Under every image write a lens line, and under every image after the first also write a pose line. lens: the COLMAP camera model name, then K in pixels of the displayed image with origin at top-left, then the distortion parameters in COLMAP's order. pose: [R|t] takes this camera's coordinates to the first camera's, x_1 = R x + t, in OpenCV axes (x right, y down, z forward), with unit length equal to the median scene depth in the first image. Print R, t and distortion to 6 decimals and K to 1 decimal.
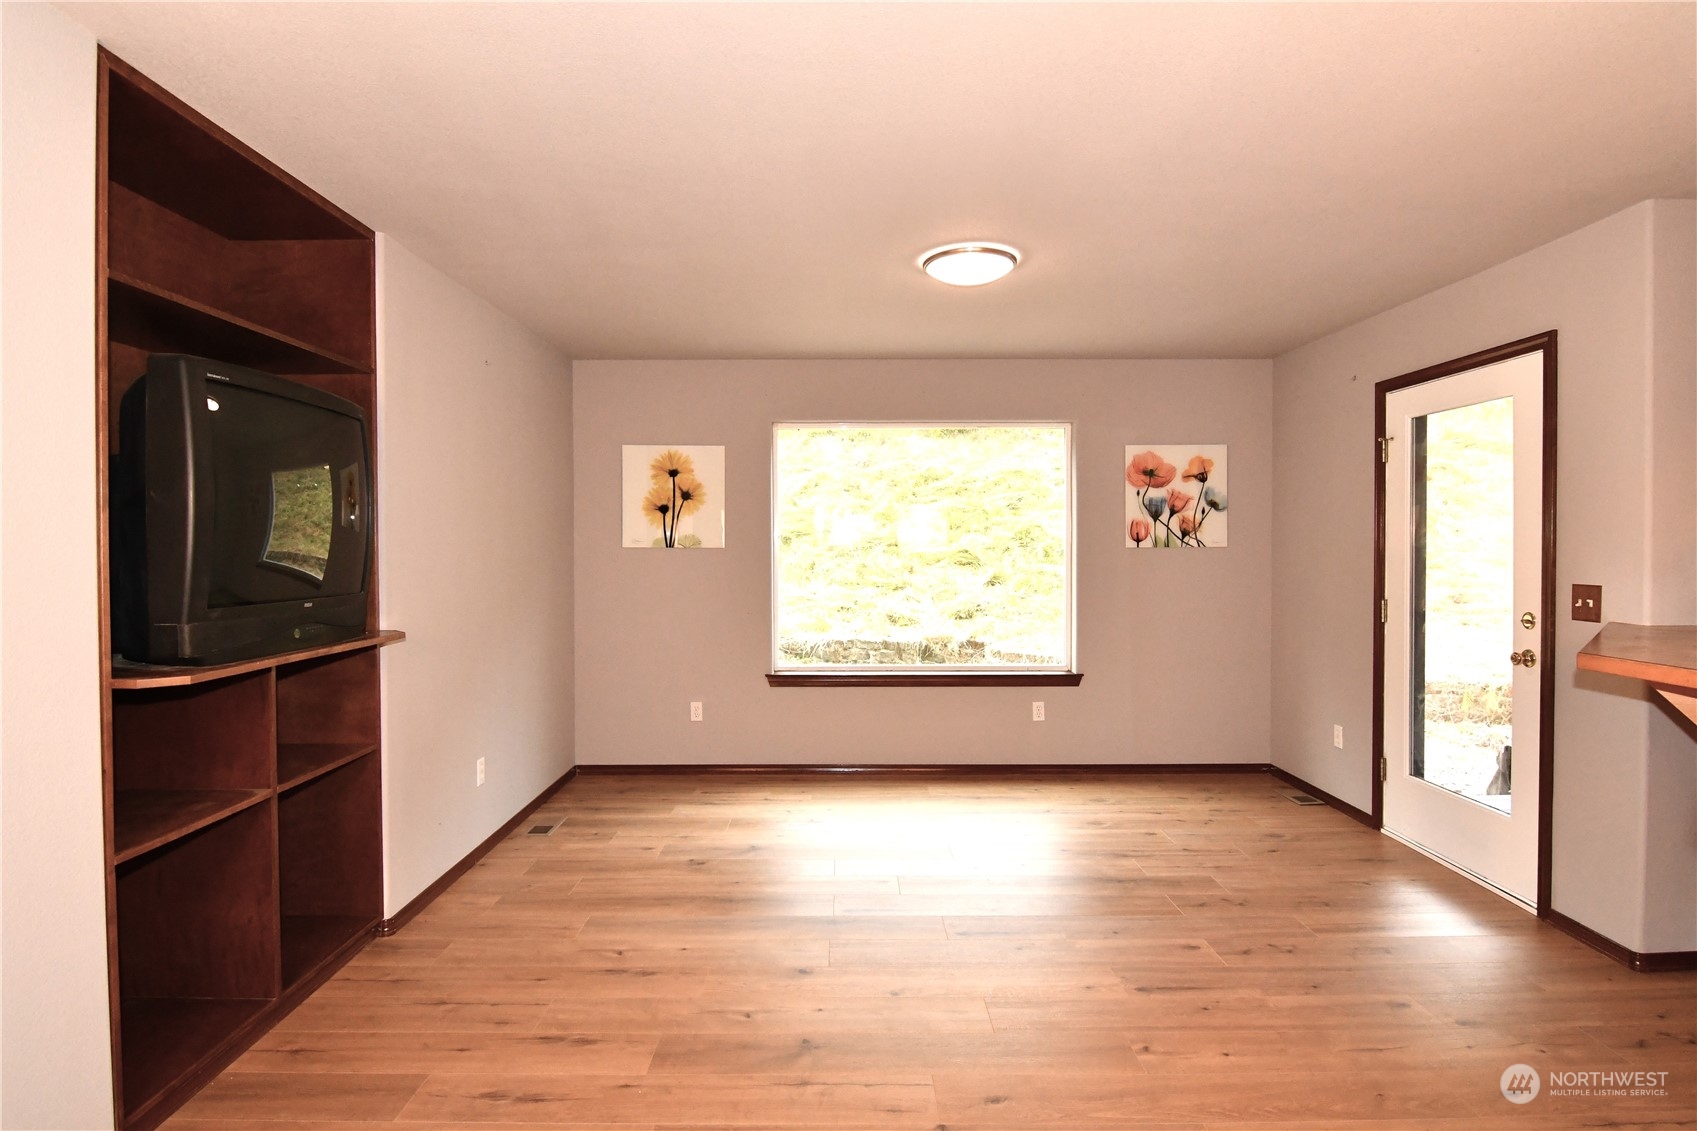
lens RADIAL K [[869.9, 0, 844.4], [0, 869.9, 558.1], [0, 0, 1]] dist [0.000464, -0.021664]
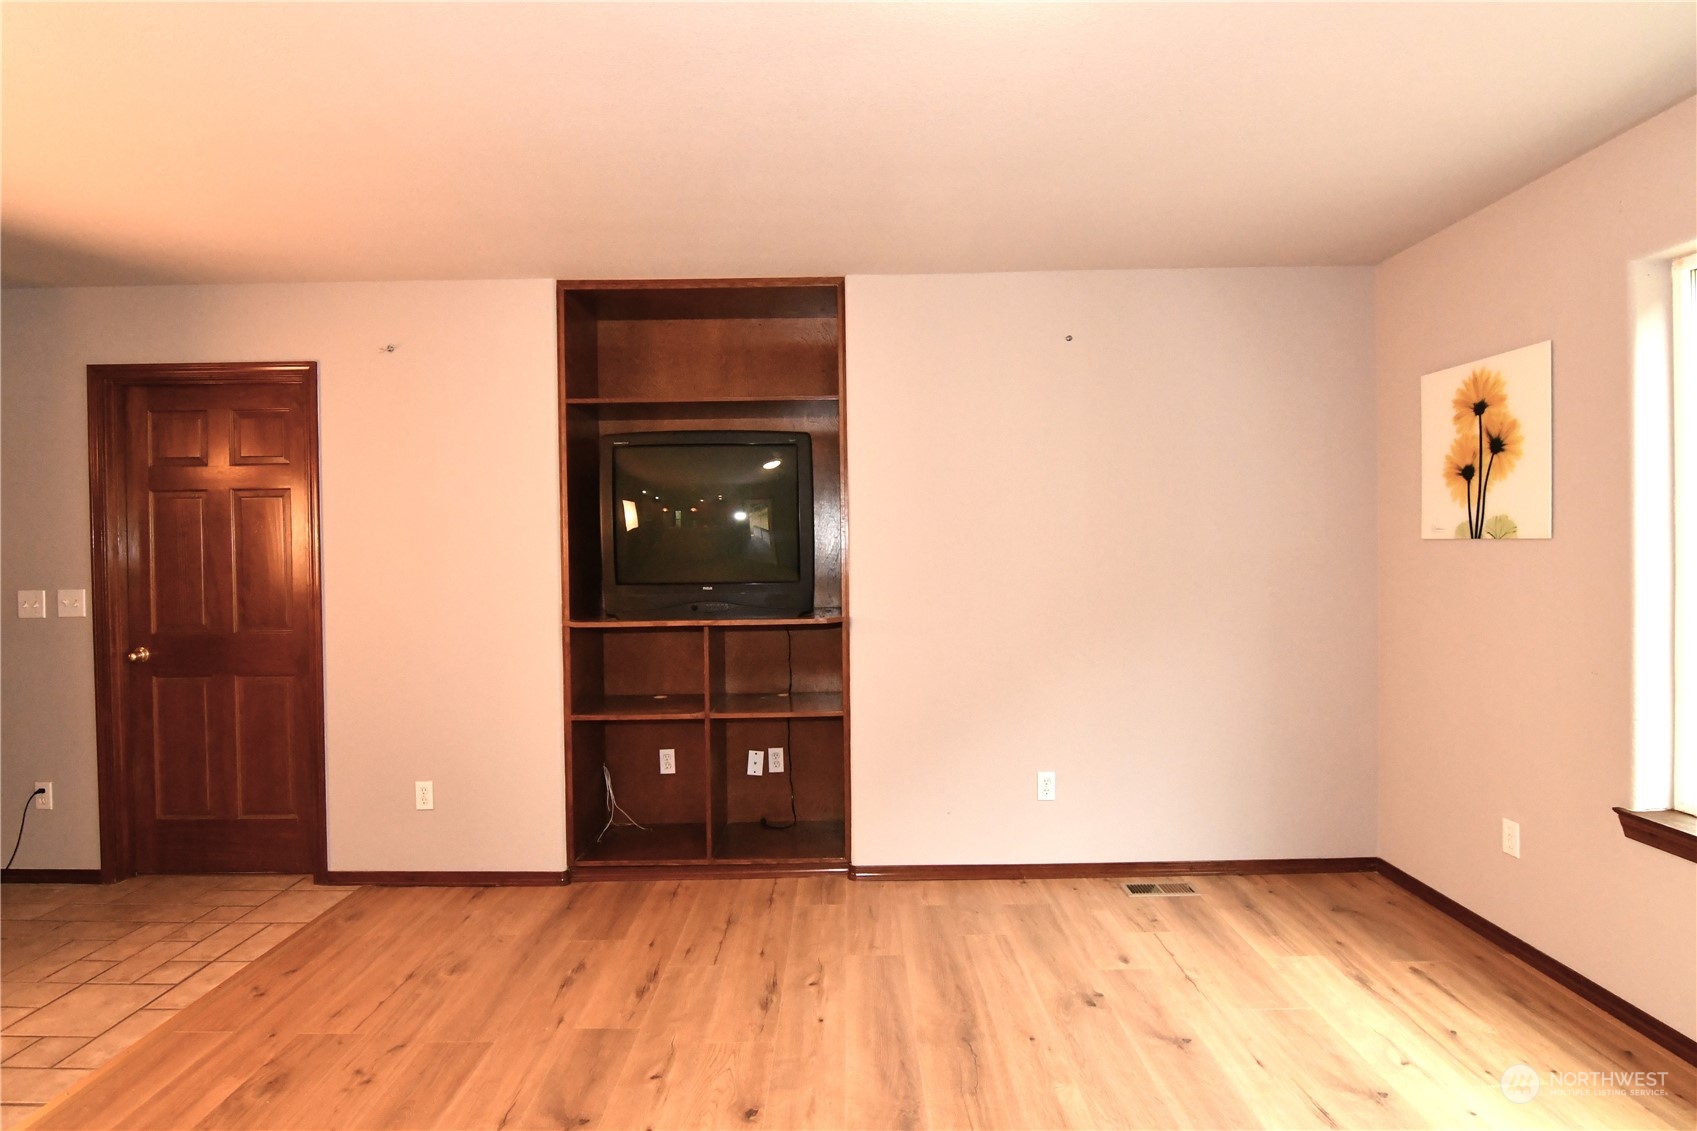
lens RADIAL K [[869.9, 0, 844.4], [0, 869.9, 558.1], [0, 0, 1]] dist [0.000464, -0.021664]
pose [[-0.005952, 0.015173, -0.999867, 0.449816], [-0.000731, 0.999885, 0.015177, -0.009222], [0.999982, 0.000821, -0.005940, 0.706887]]
